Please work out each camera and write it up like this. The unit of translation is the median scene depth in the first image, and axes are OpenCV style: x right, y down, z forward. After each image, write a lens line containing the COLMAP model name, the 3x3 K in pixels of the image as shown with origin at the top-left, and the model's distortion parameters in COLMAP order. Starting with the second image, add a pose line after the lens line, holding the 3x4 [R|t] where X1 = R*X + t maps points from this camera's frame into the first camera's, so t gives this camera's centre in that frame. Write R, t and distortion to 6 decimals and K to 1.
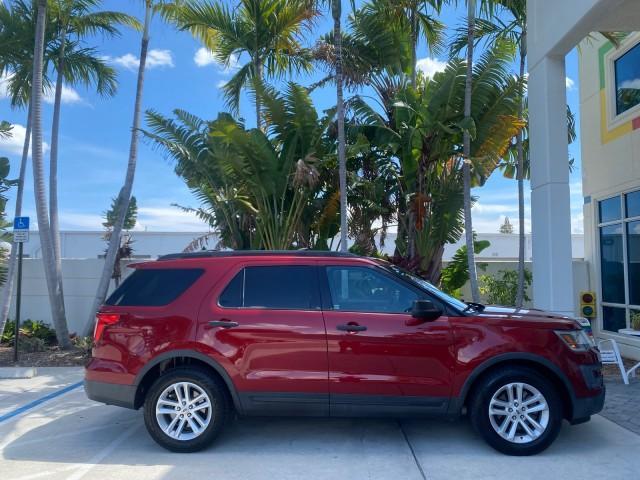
lens RADIAL K [[483.8, 0, 320.4], [0, 483.8, 237.8], [0, 0, 1]] dist [0.007898, -0.012862]
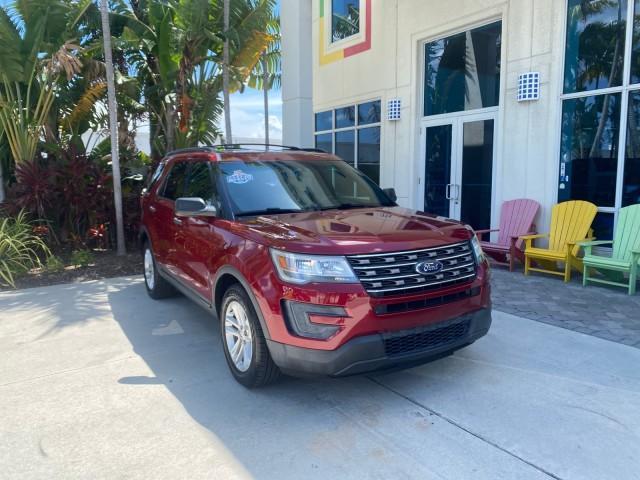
lens RADIAL K [[483.8, 0, 318.5], [0, 483.8, 245.6], [0, 0, 1]] dist [0.007898, -0.012862]
pose [[0.825249, -0.085755, 0.558220, -0.152720], [-0.036065, 0.978386, 0.203618, 0.002672], [-0.563616, -0.188168, 0.804319, -0.069902]]
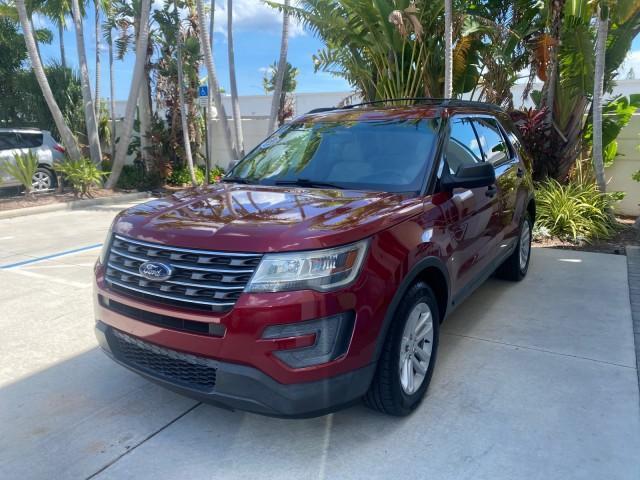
lens RADIAL K [[483.8, 0, 322.8], [0, 483.8, 238.3], [0, 0, 1]] dist [0.007898, -0.012862]
pose [[0.875613, 0.097942, -0.472979, 0.271758], [0.042102, 0.960023, 0.276738, 0.000226], [0.481175, -0.262229, 0.836485, -0.013461]]
